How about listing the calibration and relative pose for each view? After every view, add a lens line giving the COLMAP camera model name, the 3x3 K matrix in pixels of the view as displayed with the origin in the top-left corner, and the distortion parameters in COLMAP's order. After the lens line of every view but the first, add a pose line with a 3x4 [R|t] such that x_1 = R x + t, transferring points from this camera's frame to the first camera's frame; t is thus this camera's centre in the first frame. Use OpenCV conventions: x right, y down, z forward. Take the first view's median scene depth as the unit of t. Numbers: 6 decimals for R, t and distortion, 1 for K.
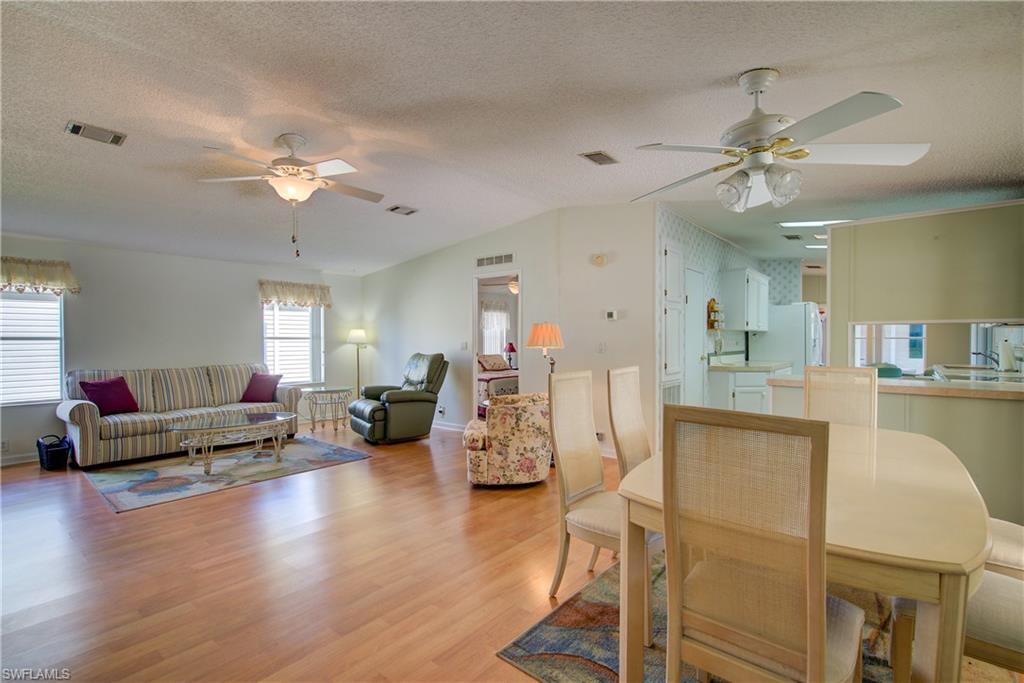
lens RADIAL K [[474.1, 0, 512.0], [0, 474.1, 341.5], [0, 0, 1]] dist [0.000201, -0.000966]
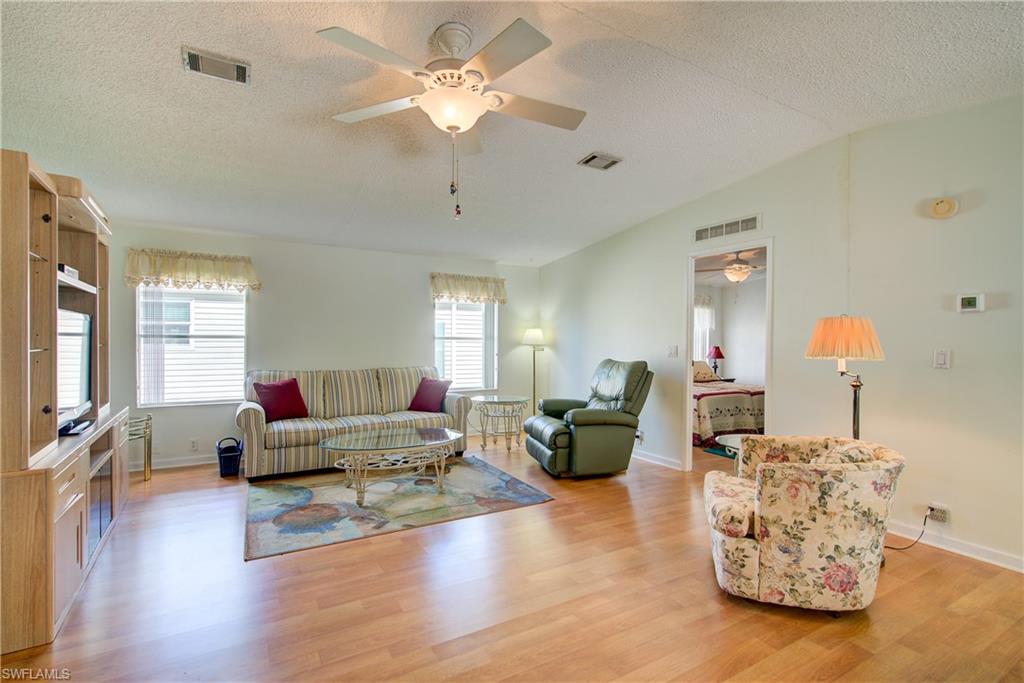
lens RADIAL K [[474.4, 0, 508.6], [0, 474.4, 344.5], [0, 0, 1]] dist [-0.001316, -0.000799]
pose [[0.936307, 0.013806, -0.350912, -0.095562], [-0.012332, 0.999903, 0.006436, -0.003006], [0.350967, -0.001699, 0.936386, 0.255460]]
